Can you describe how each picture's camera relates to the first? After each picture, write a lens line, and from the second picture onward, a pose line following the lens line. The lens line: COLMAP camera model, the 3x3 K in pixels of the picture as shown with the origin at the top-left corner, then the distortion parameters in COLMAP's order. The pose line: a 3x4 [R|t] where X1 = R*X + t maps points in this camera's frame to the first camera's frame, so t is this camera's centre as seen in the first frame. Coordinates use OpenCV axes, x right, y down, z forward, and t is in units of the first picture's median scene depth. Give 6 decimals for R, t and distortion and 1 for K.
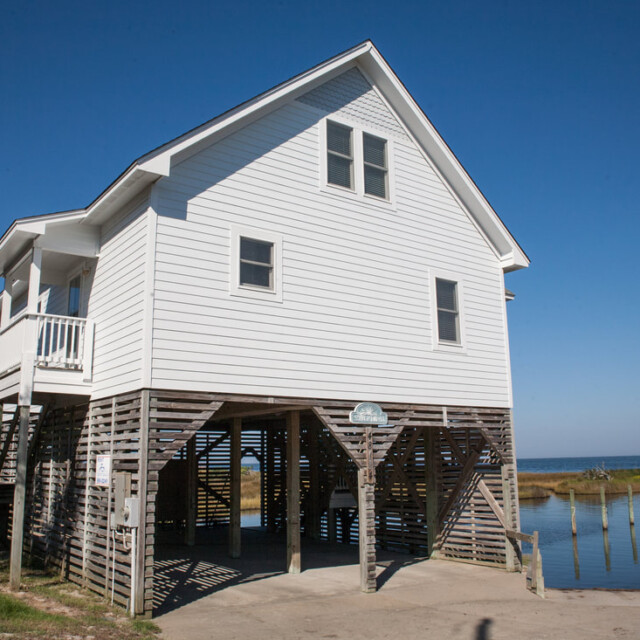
lens RADIAL K [[668.5, 0, 320.0], [0, 668.5, 320.0], [0, 0, 1]] dist [-0.141971, 0.128176]
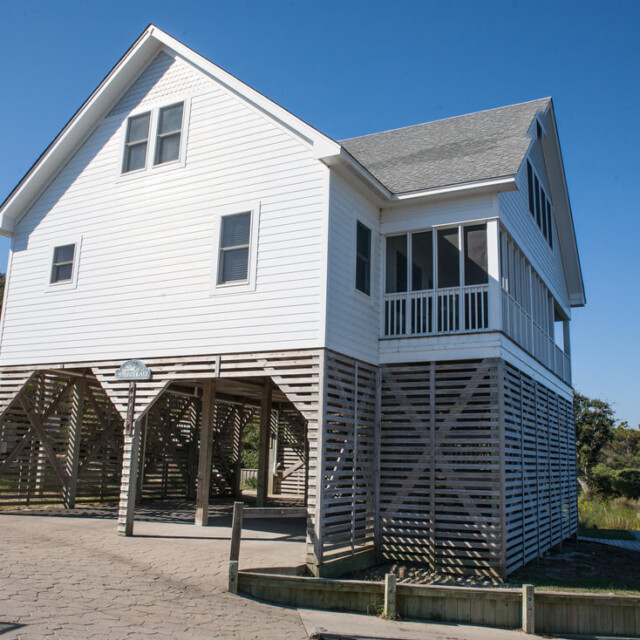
lens RADIAL K [[668.5, 0, 320.0], [0, 668.5, 320.0], [0, 0, 1]] dist [-0.141971, 0.128176]
pose [[0.452010, -0.166202, -0.876393, 1.072628], [0.153216, 0.982353, -0.107273, 0.206374], [0.878756, -0.085789, 0.469498, 0.721107]]
